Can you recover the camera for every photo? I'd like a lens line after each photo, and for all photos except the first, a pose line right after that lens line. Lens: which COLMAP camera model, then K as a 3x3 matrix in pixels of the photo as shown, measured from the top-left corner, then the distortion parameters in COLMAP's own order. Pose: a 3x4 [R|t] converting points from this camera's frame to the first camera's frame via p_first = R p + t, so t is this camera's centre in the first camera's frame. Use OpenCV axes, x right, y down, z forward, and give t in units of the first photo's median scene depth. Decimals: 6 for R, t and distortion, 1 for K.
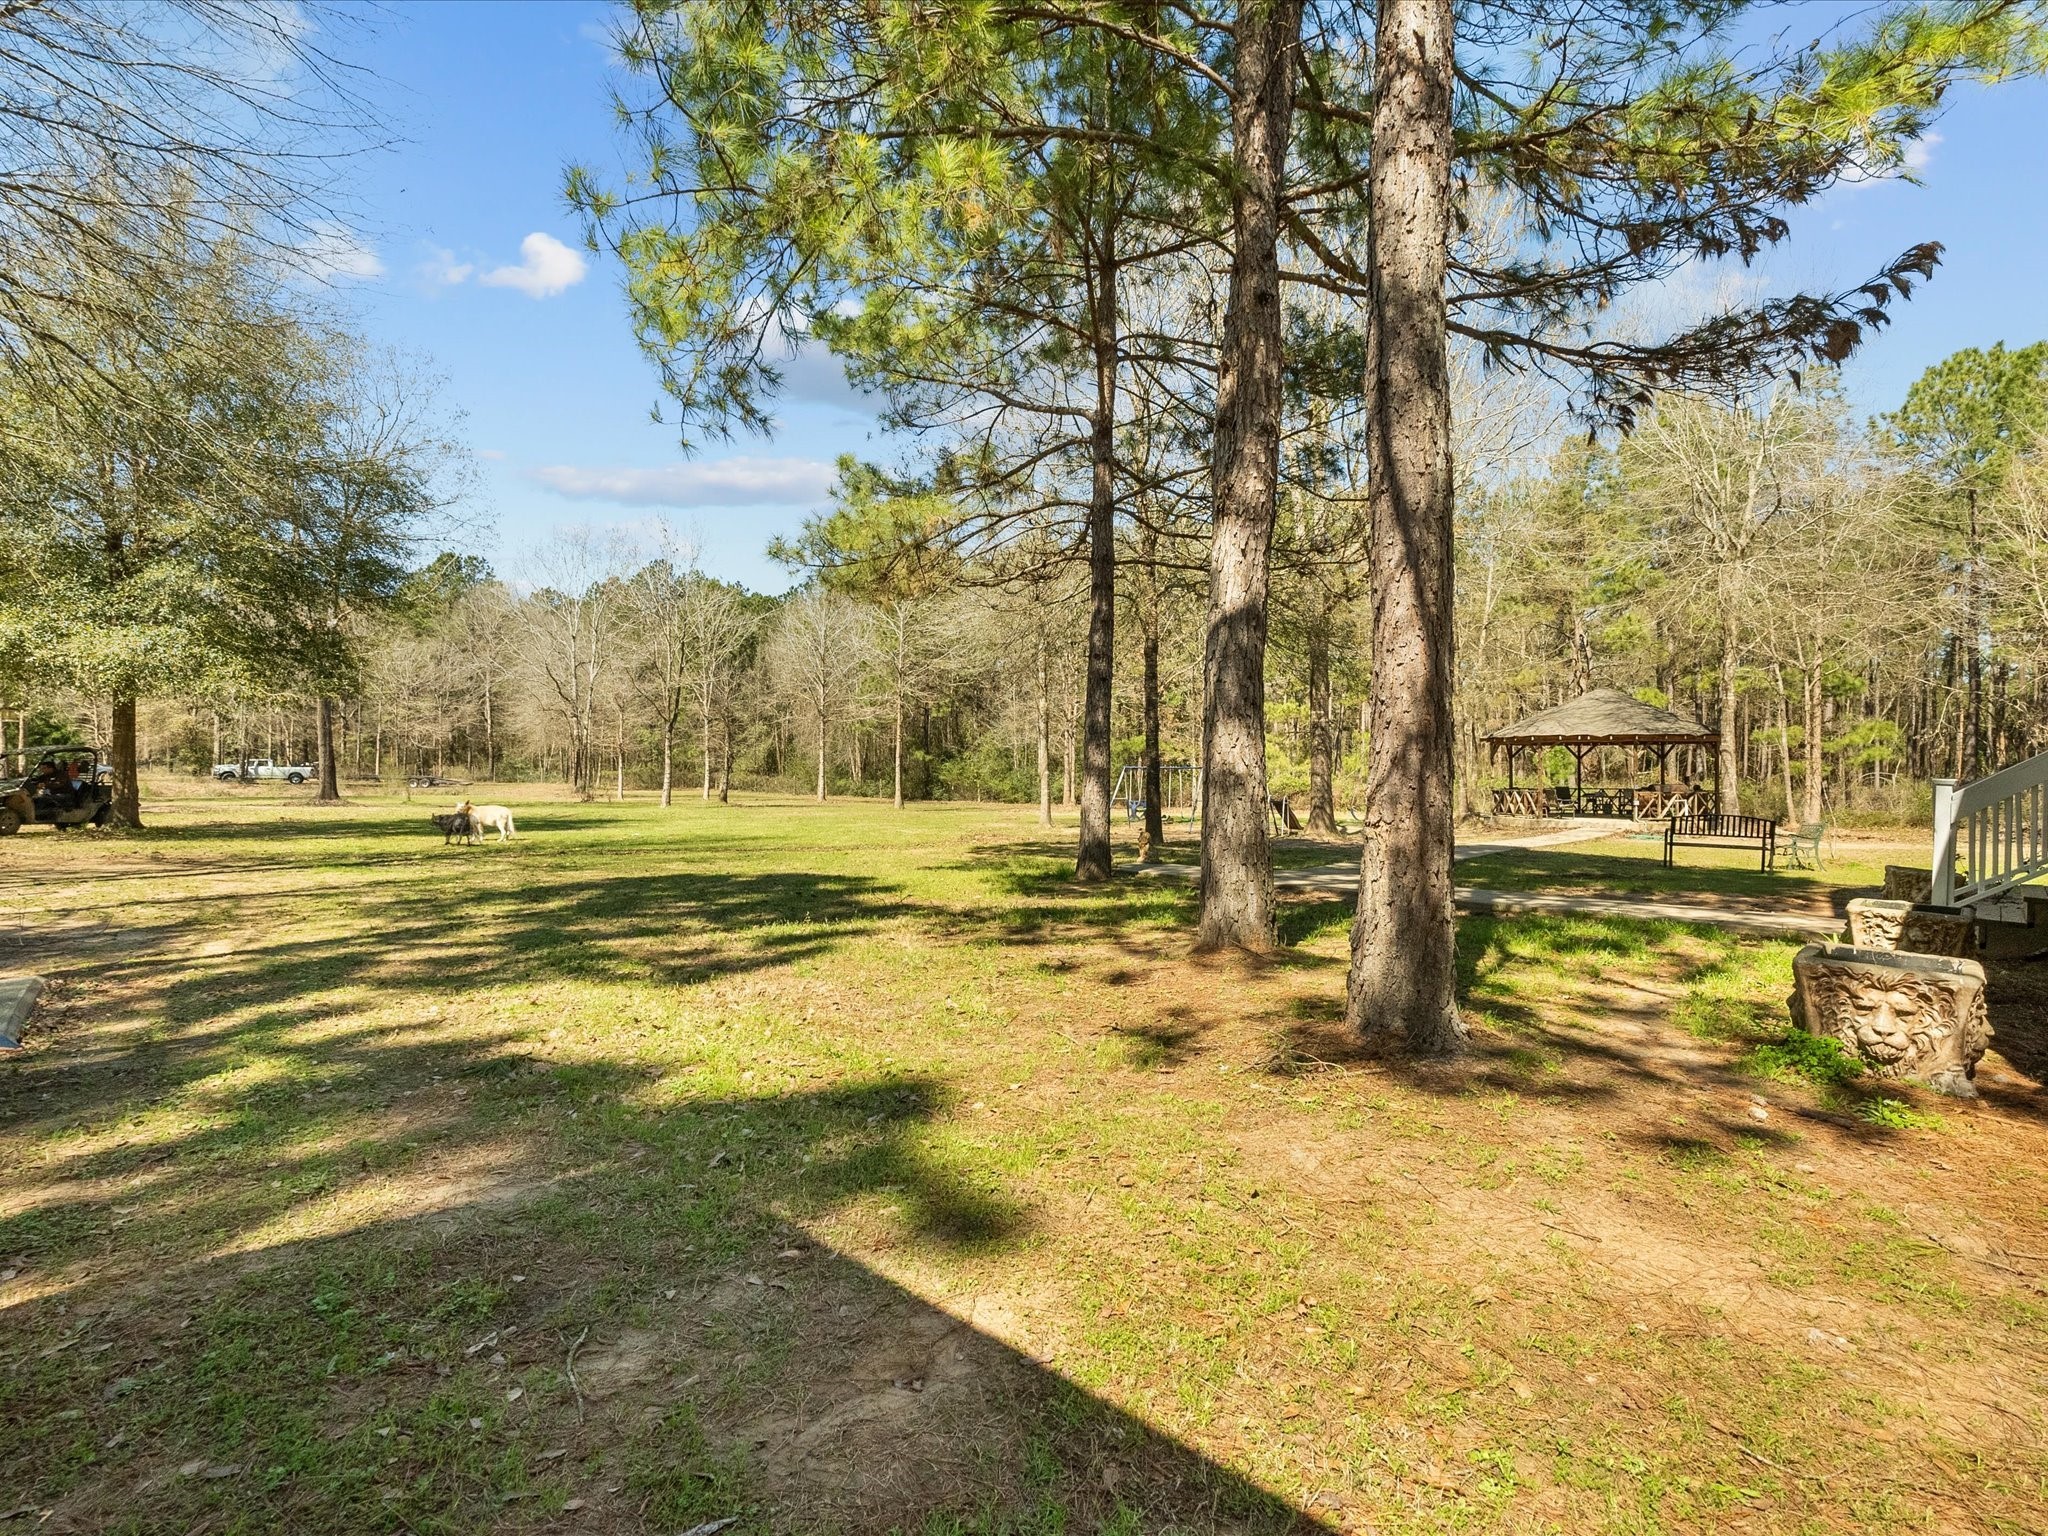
lens RADIAL K [[1003.6, 0, 1026.3], [0, 1003.6, 766.8], [0, 0, 1]] dist [-0.009765, 0.000912]
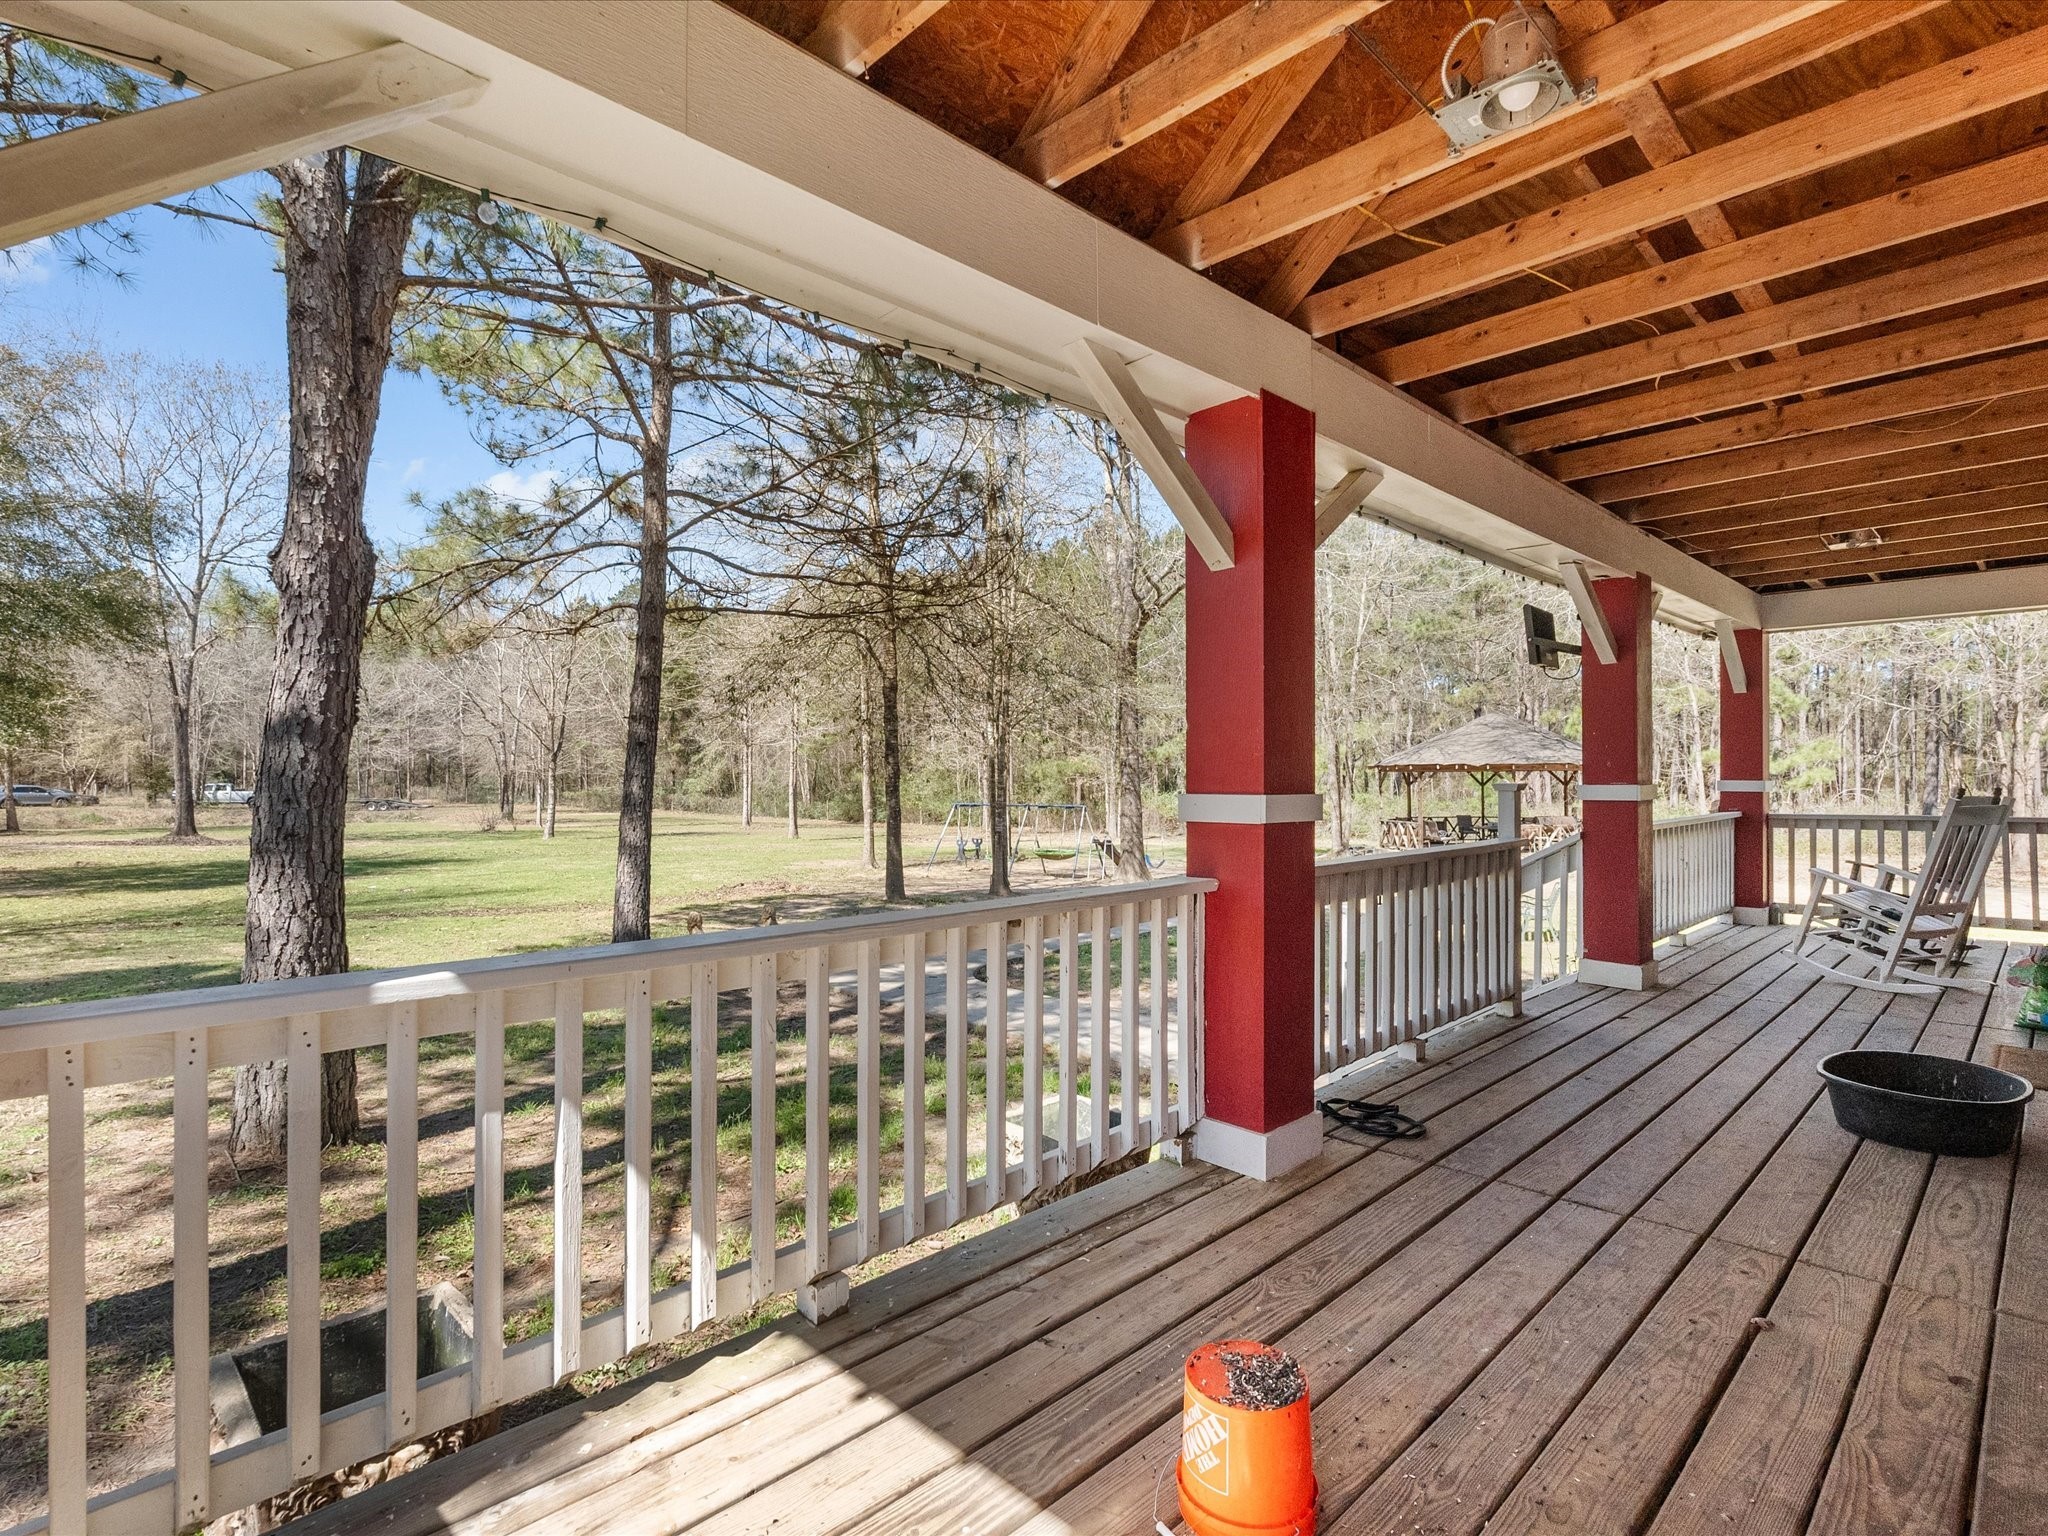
lens RADIAL K [[1003.6, 0, 1026.3], [0, 1003.6, 766.8], [0, 0, 1]] dist [-0.009765, 0.000912]
pose [[0.999575, -0.006472, -0.028441, 0.158159], [0.006183, 0.999928, -0.010245, -0.020129], [0.028505, 0.010065, 0.999543, 0.047506]]
